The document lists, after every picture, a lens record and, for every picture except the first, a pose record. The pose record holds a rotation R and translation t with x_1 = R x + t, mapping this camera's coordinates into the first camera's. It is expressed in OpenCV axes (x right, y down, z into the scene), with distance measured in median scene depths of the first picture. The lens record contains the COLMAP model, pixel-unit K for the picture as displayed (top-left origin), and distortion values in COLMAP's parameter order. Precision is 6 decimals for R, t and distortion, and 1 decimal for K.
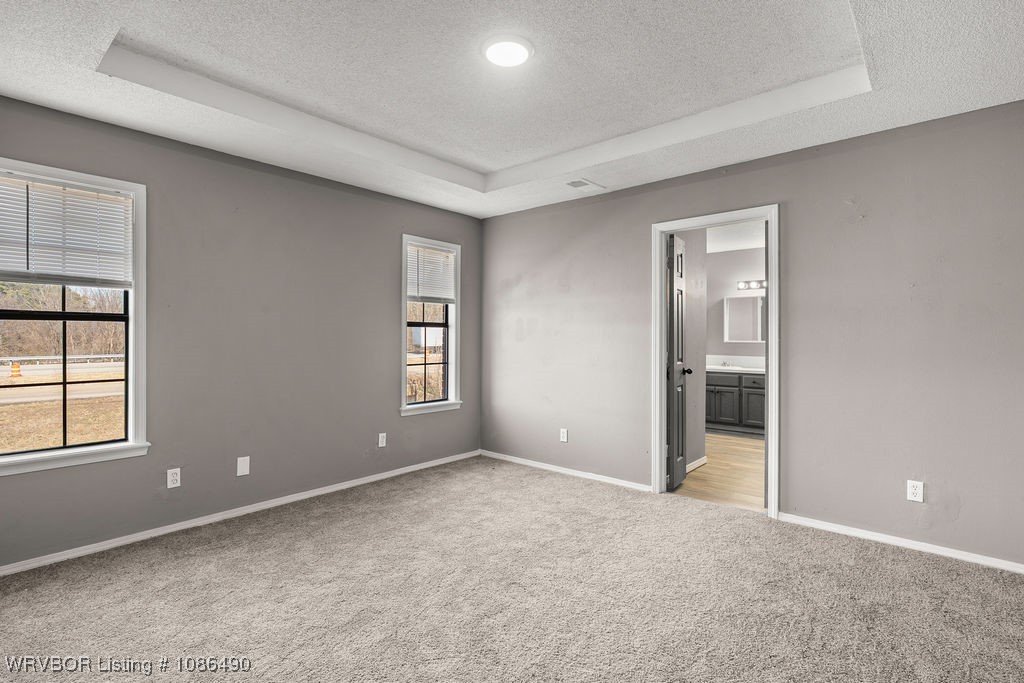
lens RADIAL K [[485.1, 0, 512.7], [0, 485.1, 340.0], [0, 0, 1]] dist [-0.009640, 0.002209]
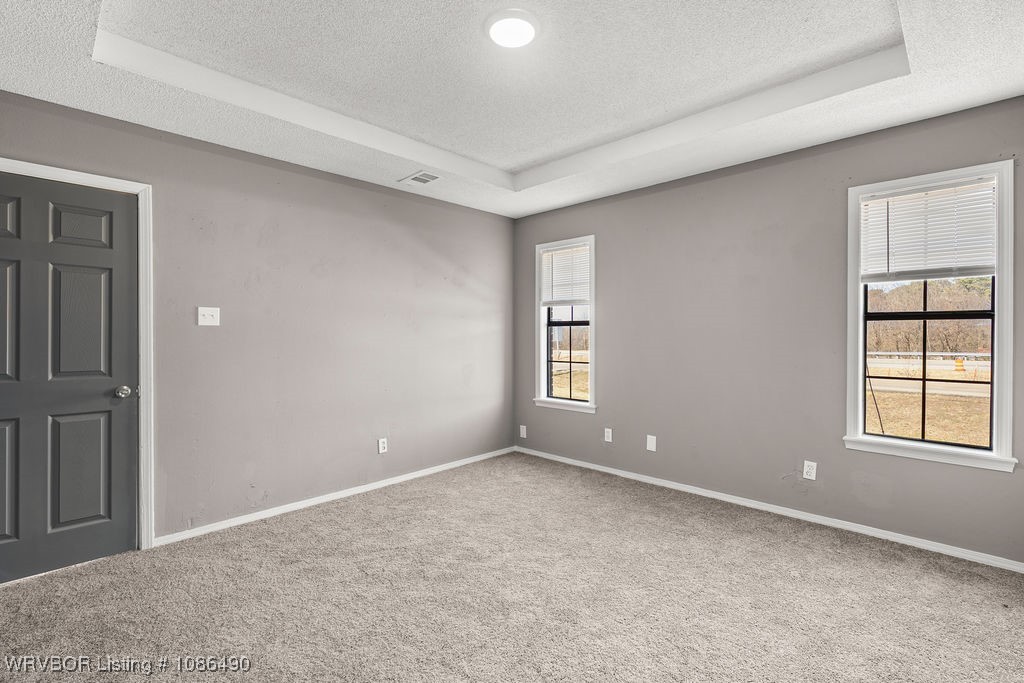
lens RADIAL K [[464.4, 0, 506.5], [0, 464.4, 337.7], [0, 0, 1]] dist [-0.008387, -0.000091]
pose [[-0.063863, 0.005012, -0.997946, 0.132551], [-0.004044, 0.999978, 0.005281, -0.001076], [0.997950, 0.004373, -0.063841, 0.154634]]
